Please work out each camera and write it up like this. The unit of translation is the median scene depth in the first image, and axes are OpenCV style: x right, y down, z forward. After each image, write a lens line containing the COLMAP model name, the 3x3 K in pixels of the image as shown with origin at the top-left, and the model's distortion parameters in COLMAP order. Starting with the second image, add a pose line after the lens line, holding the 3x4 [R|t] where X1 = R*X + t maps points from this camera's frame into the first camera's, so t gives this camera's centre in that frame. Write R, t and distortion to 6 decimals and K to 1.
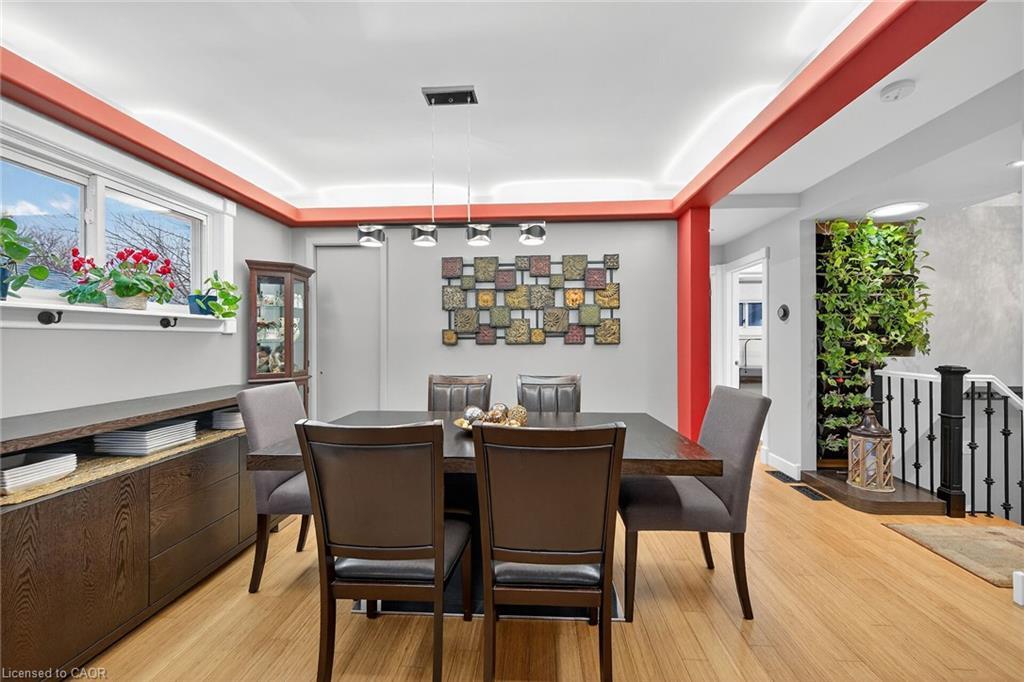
lens RADIAL K [[445.0, 0, 520.4], [0, 445.0, 339.8], [0, 0, 1]] dist [0.004252, 0.000136]
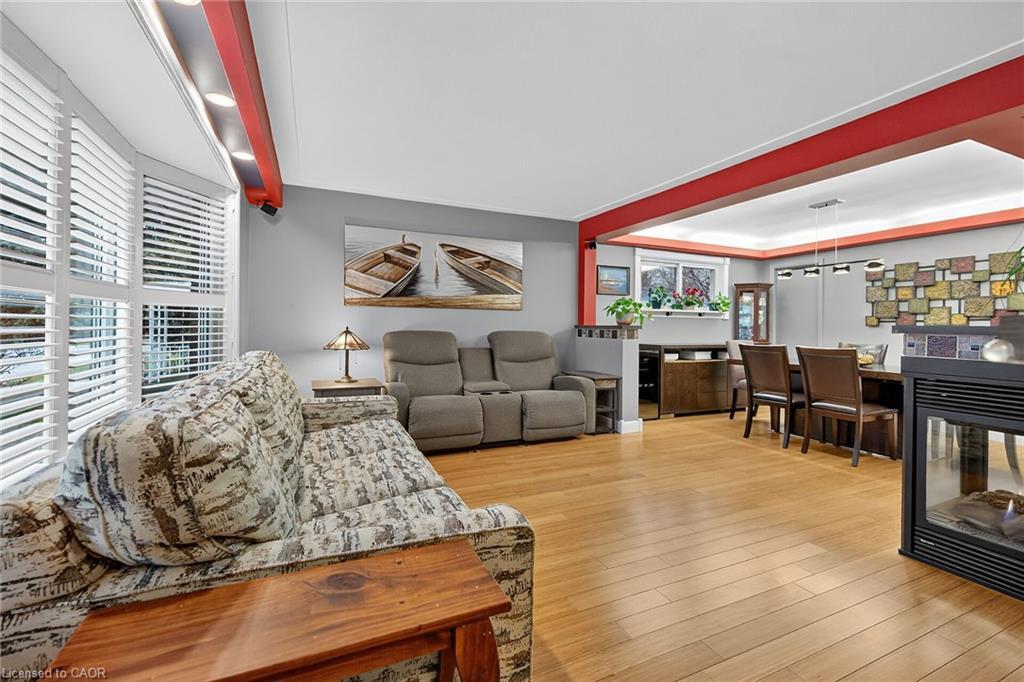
lens RADIAL K [[410.3, 0, 480.1], [0, 410.3, 325.3], [0, 0, 1]] dist [0.003969, -0.000993]
pose [[0.414260, 0.004694, -0.910147, 0.556639], [-0.013977, 0.999902, -0.001205, 0.028615], [0.910051, 0.013220, 0.414285, -0.759962]]
